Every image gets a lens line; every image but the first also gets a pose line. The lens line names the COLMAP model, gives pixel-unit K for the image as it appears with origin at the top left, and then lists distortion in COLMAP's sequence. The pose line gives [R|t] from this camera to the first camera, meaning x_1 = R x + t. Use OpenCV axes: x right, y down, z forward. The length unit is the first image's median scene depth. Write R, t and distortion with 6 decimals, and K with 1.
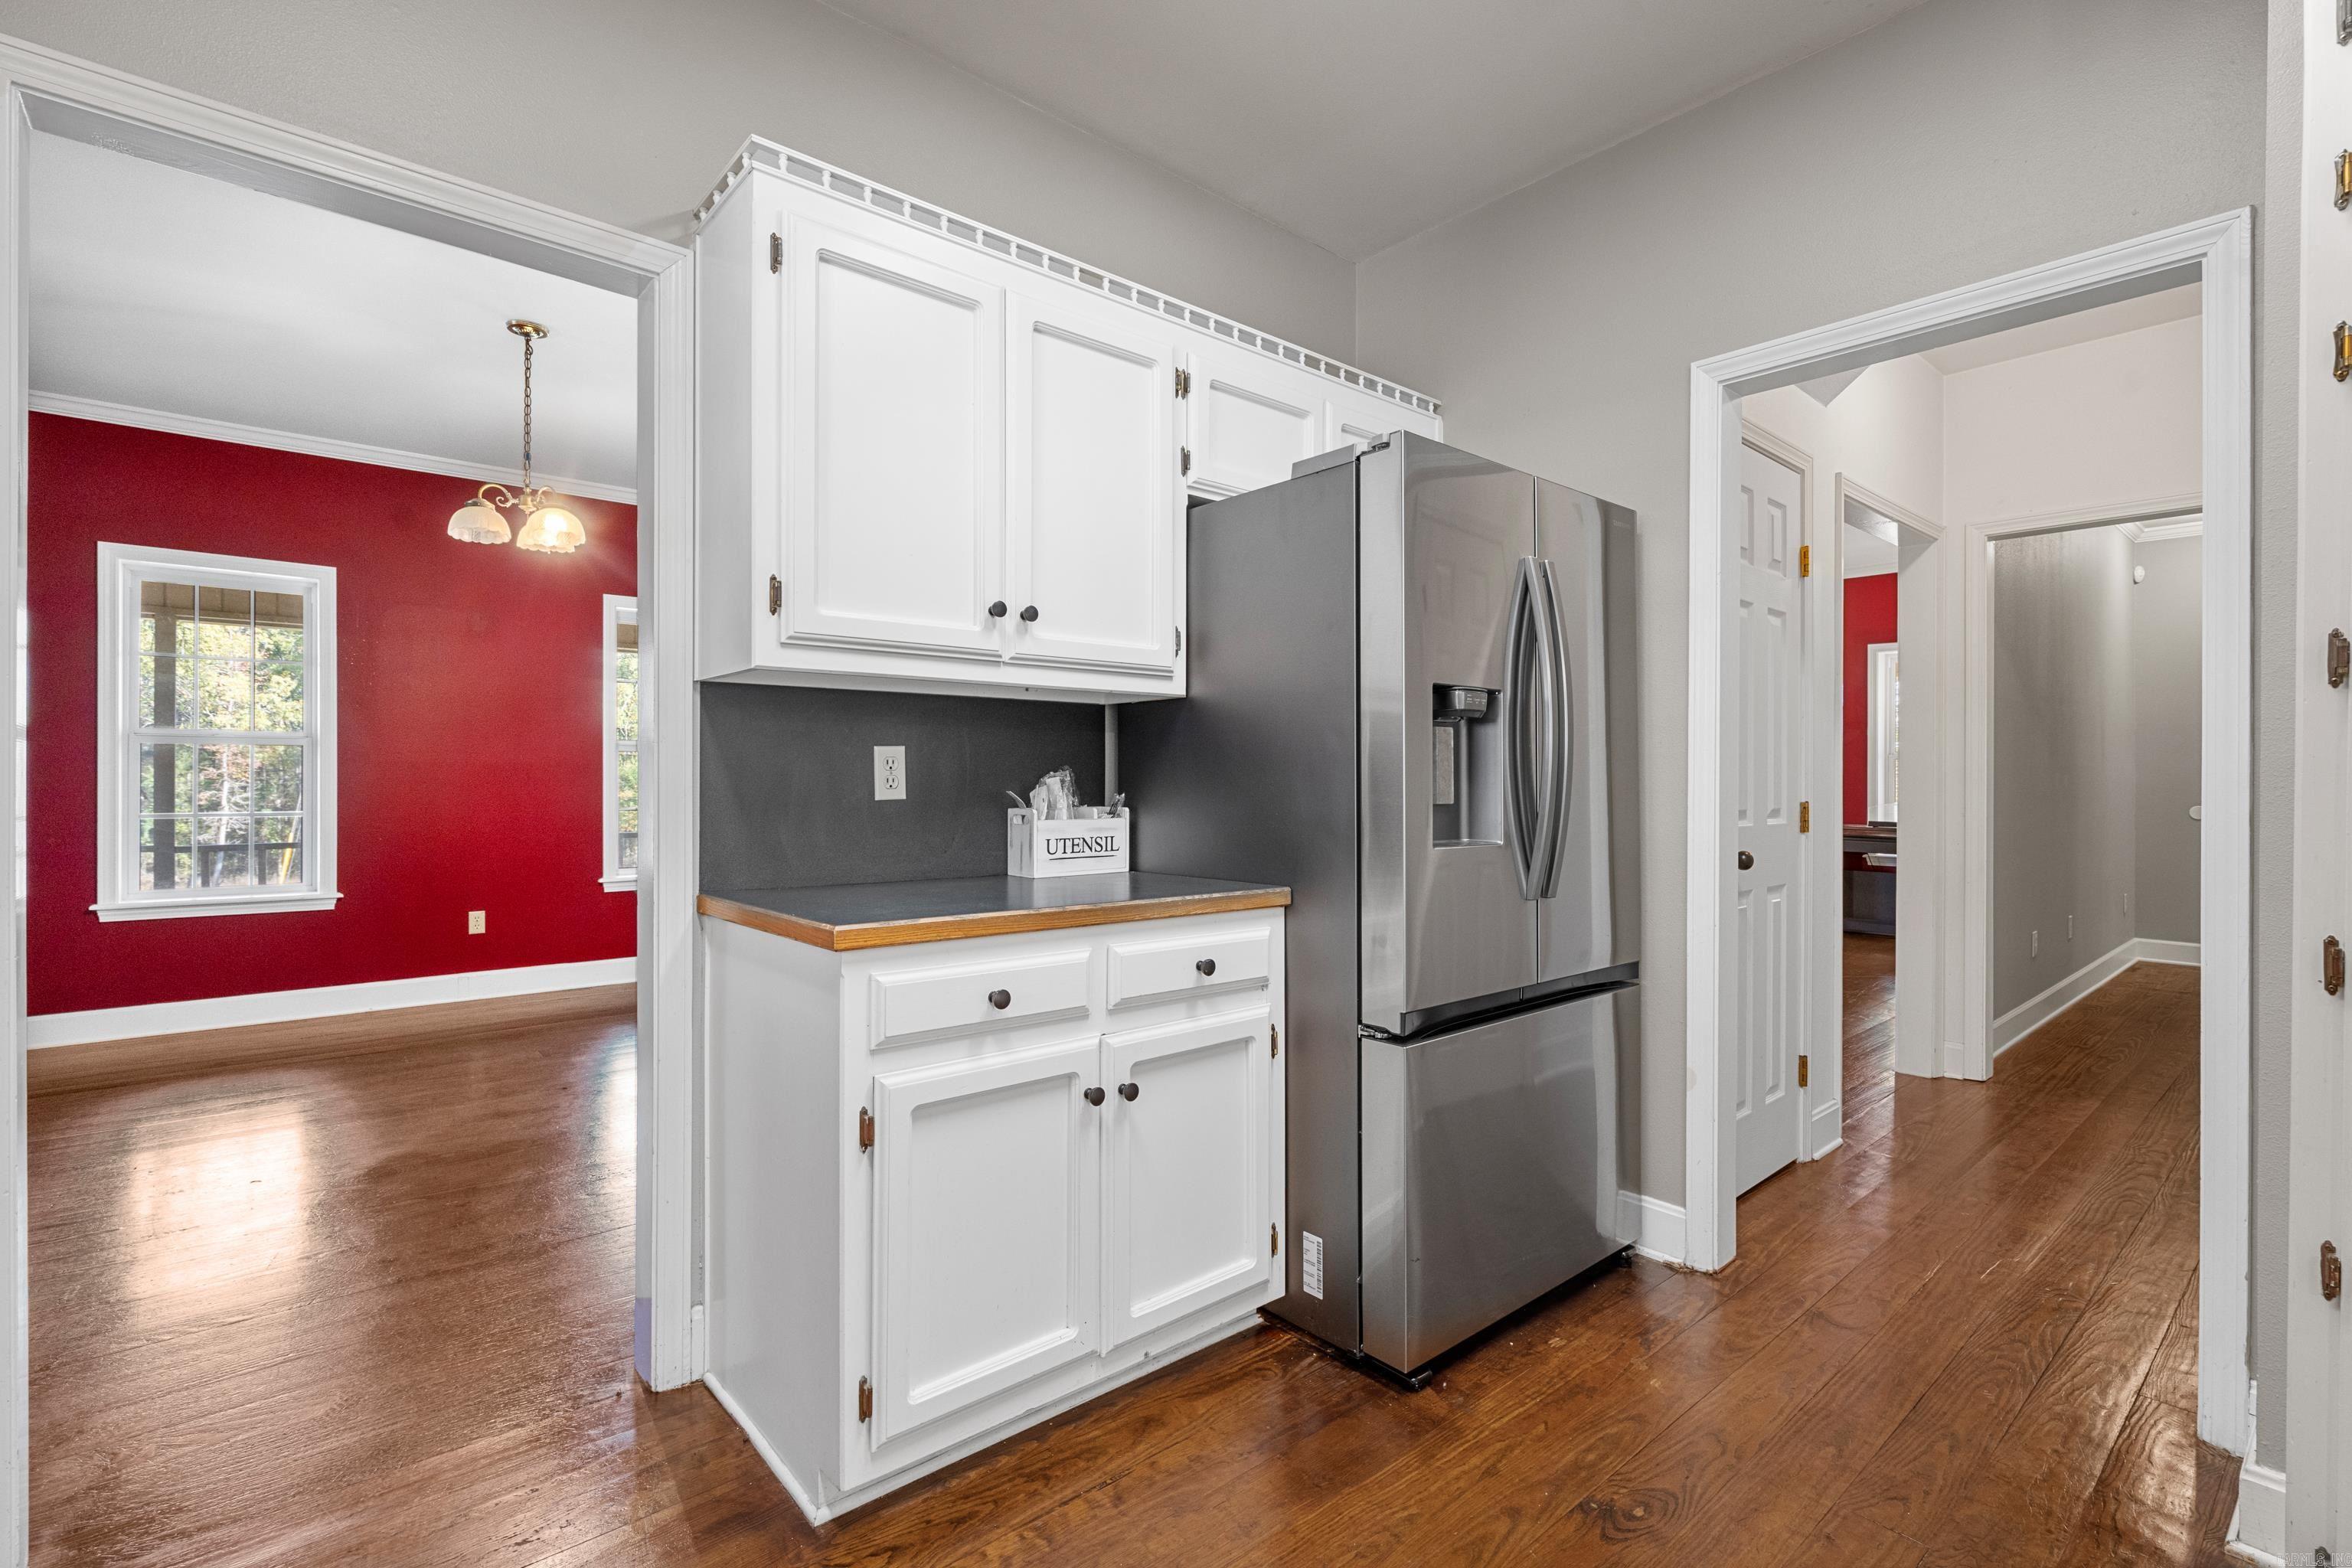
lens RADIAL K [[1069.0, 0, 1176.8], [0, 1069.0, 778.8], [0, 0, 1]] dist [-0.003945, 0.000426]
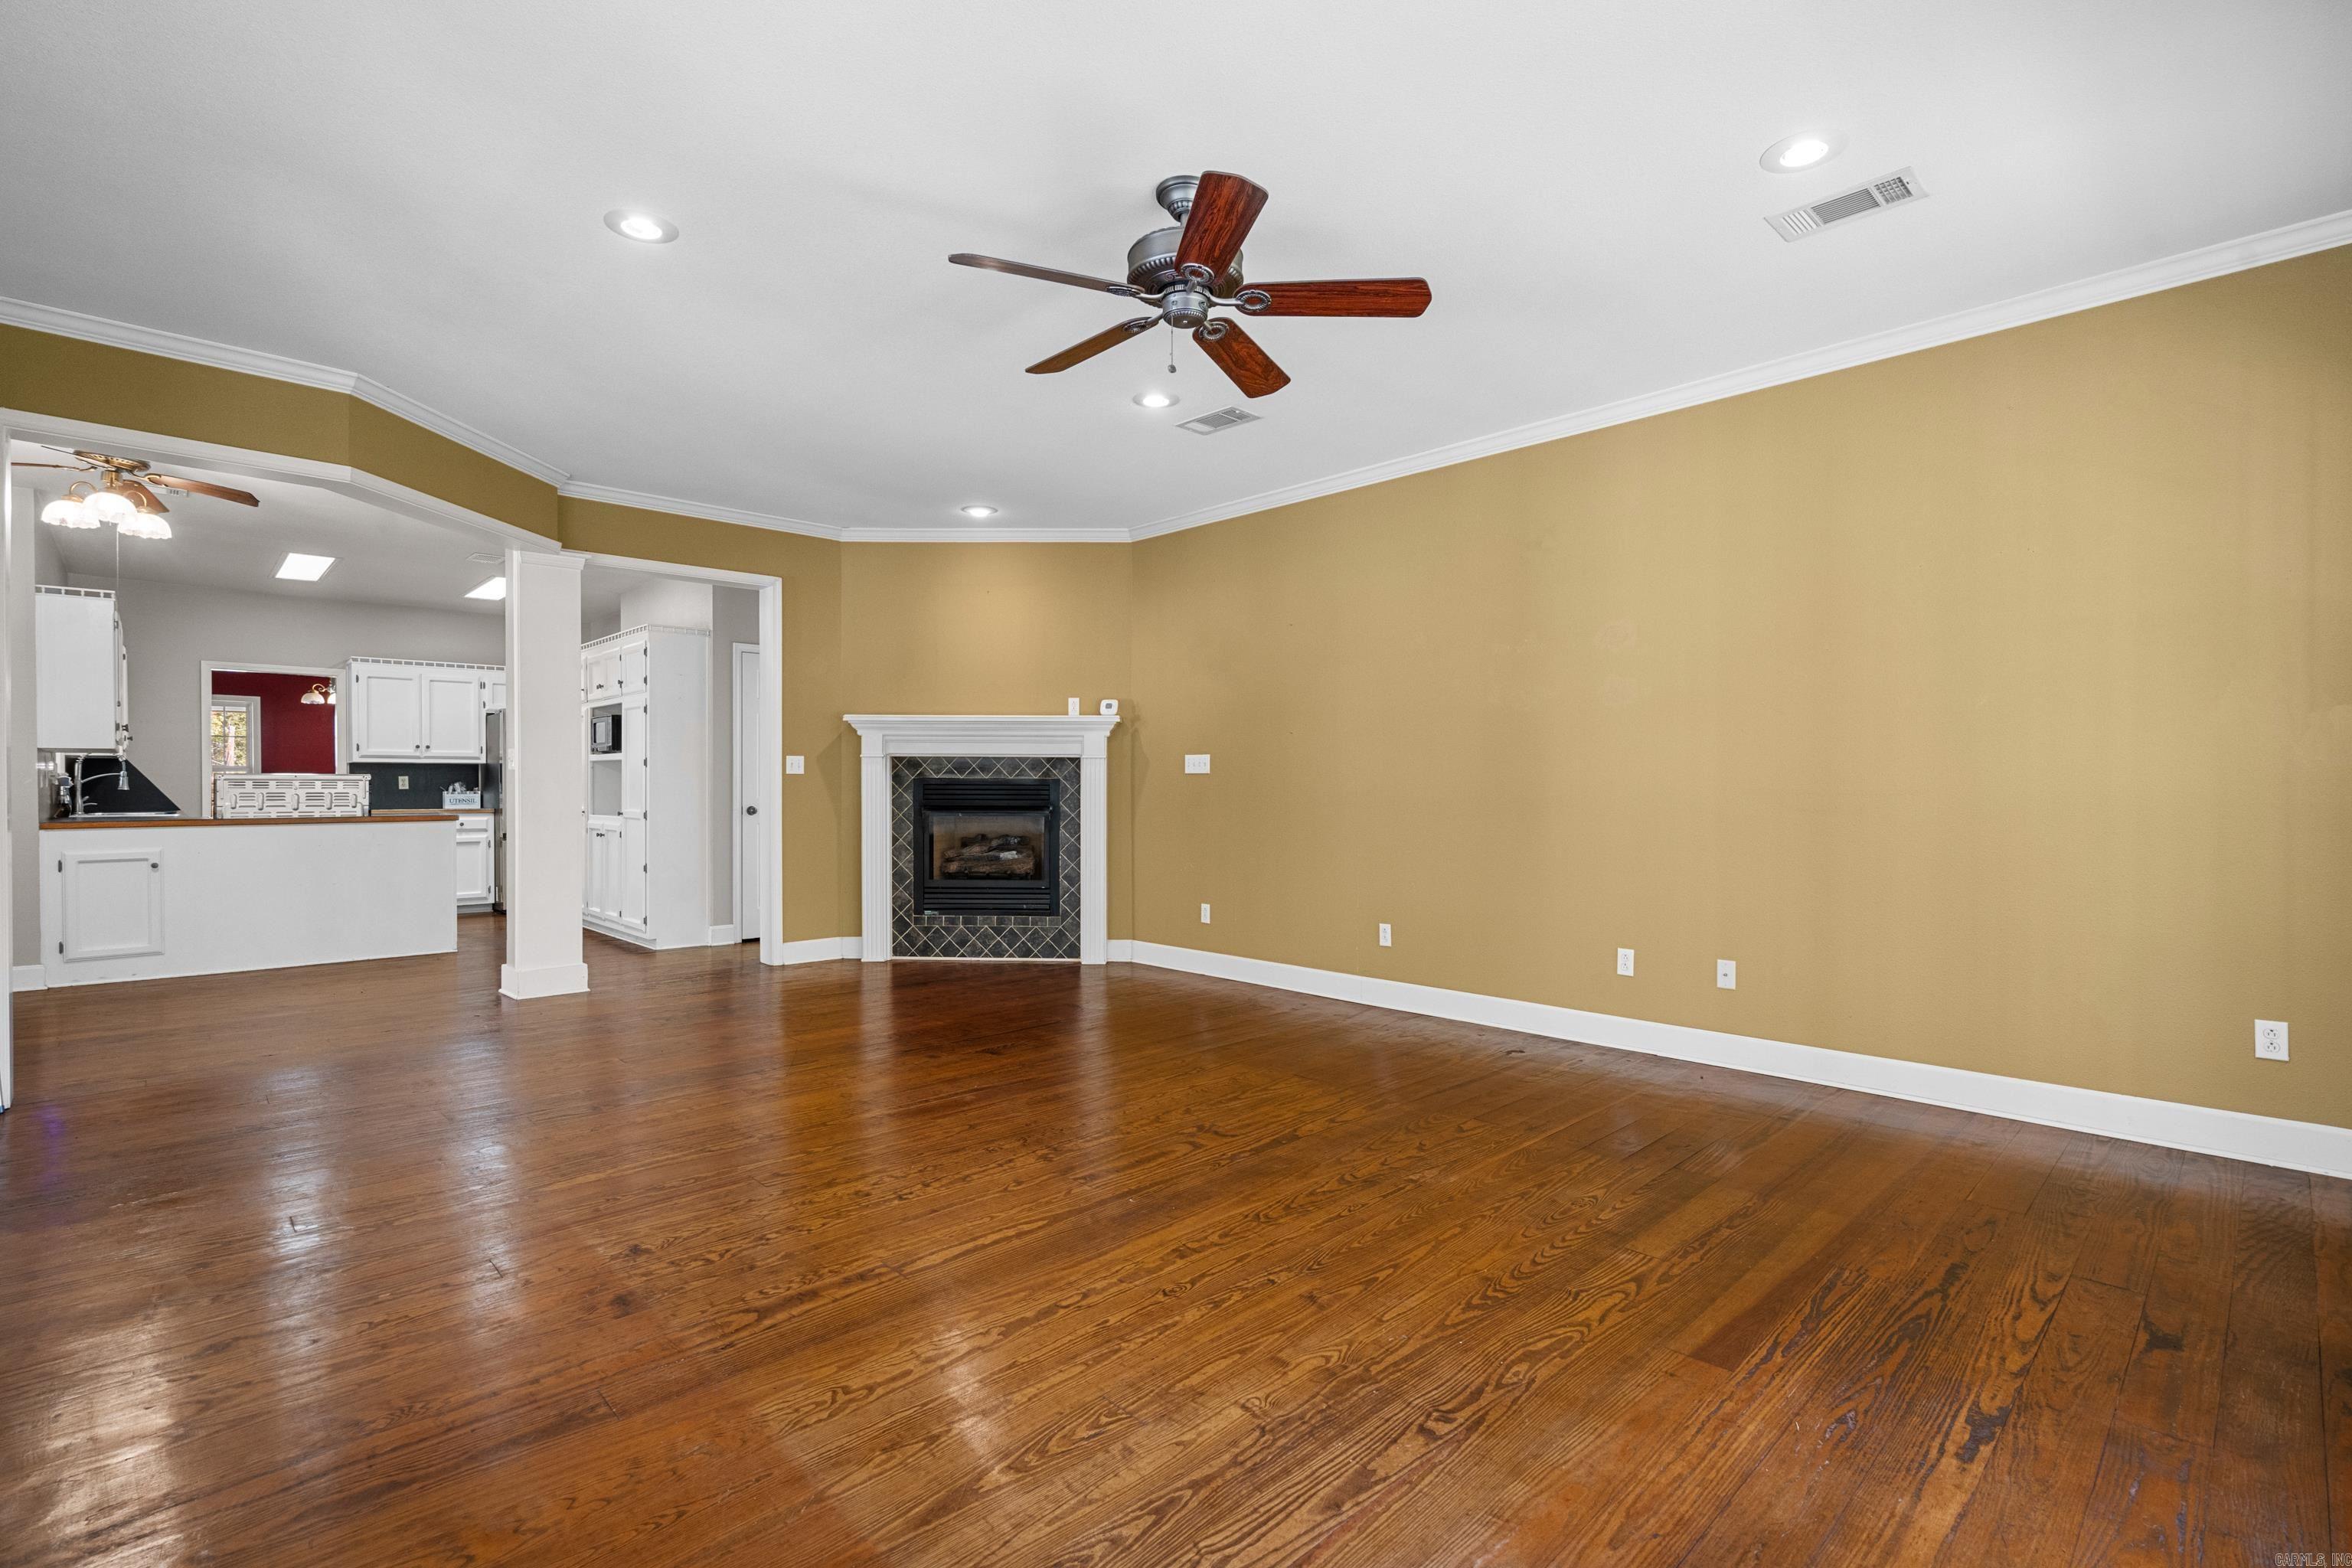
lens RADIAL K [[1069.0, 0, 1169.3], [0, 1069.0, 790.7], [0, 0, 1]] dist [-0.003945, 0.000426]
pose [[0.998902, -0.003872, 0.046679, 2.432118], [0.003460, 0.999954, 0.008905, -0.000225], [-0.046711, -0.008733, 0.998870, -3.182727]]
